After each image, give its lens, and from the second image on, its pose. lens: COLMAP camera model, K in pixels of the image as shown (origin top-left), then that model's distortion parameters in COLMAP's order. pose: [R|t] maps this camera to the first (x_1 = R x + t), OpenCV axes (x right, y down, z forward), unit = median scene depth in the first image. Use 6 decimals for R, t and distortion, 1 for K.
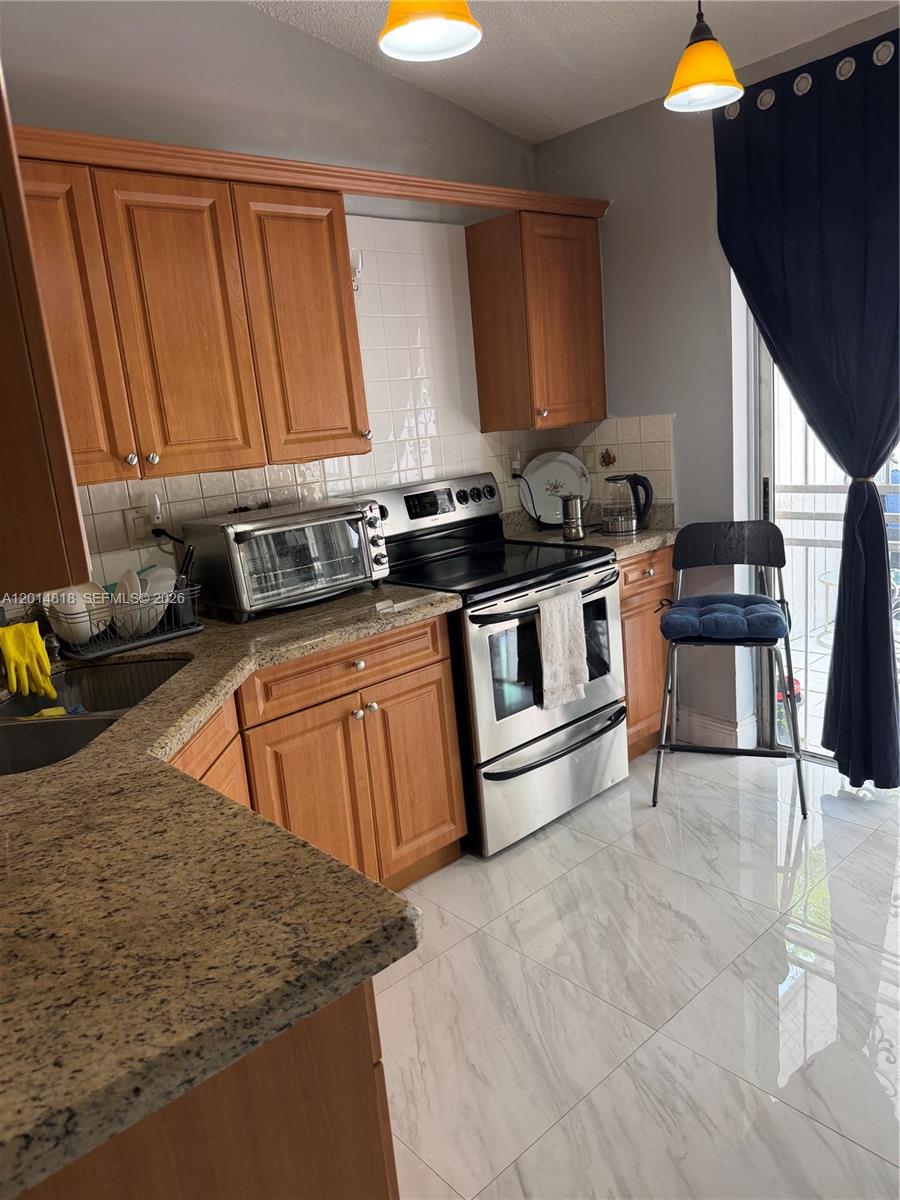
lens RADIAL K [[851.2, 0, 454.0], [0, 851.2, 602.2], [0, 0, 1]] dist [-0.003973, -0.002102]
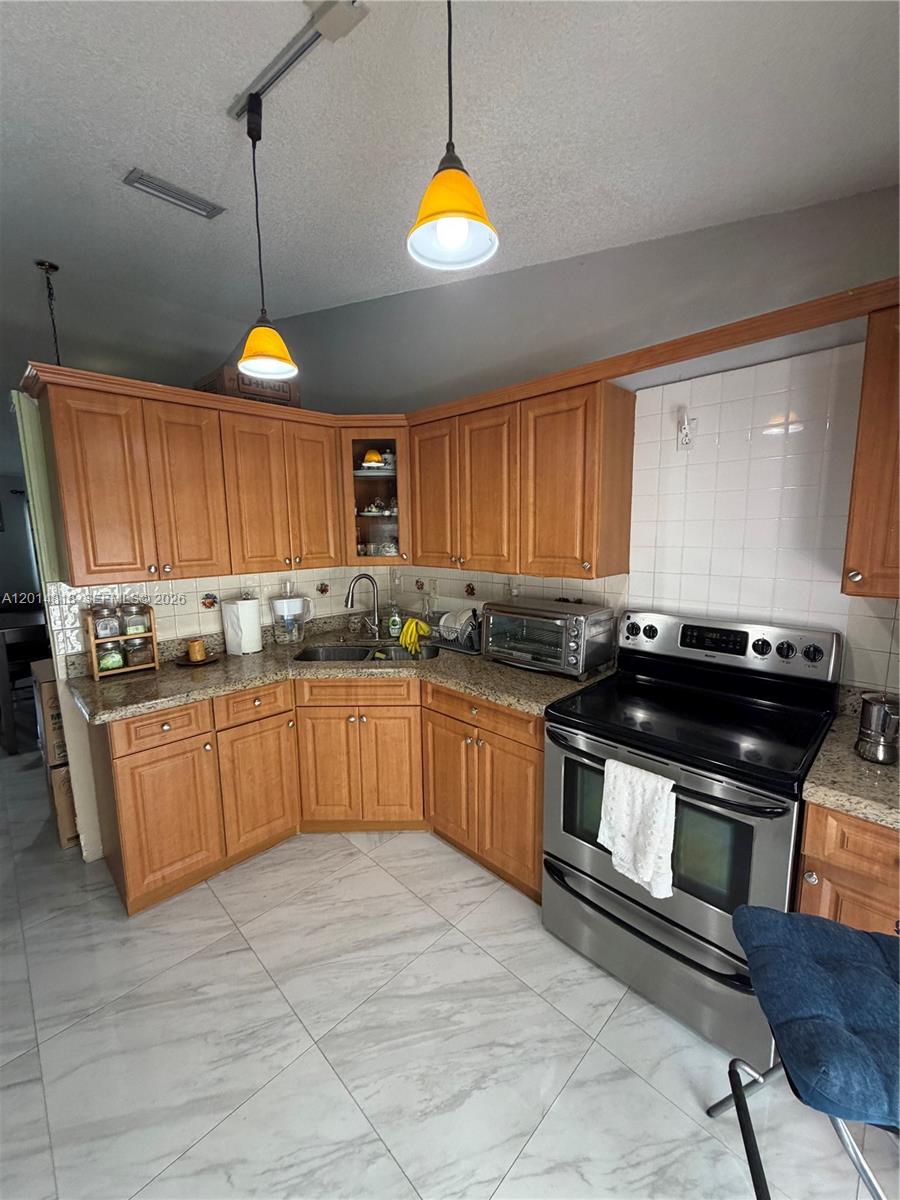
lens RADIAL K [[477.4, 0, 449.1], [0, 477.4, 597.9], [0, 0, 1]] dist [0.000931, -0.000375]
pose [[0.044782, 0.223432, -0.973690, 0.689449], [-0.215940, 0.953790, 0.208934, -0.293766], [0.975379, 0.200903, 0.090960, 0.847820]]
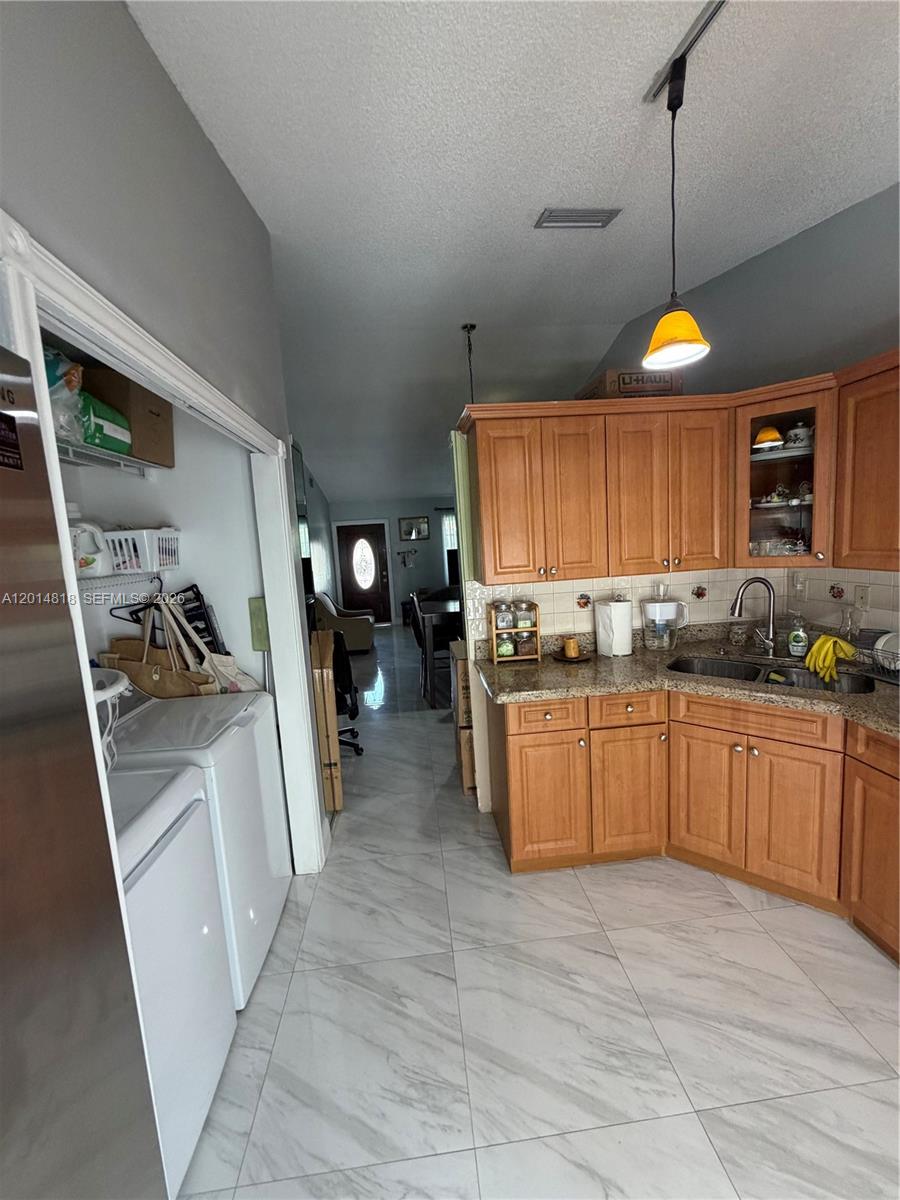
lens RADIAL K [[477.4, 0, 450.5], [0, 477.4, 598.9], [0, 0, 1]] dist [0.000931, -0.000375]
pose [[-0.596872, 0.215975, -0.772721, 0.671359], [-0.071885, 0.944821, 0.319603, -0.286366], [0.799109, 0.246309, -0.548412, 0.782142]]
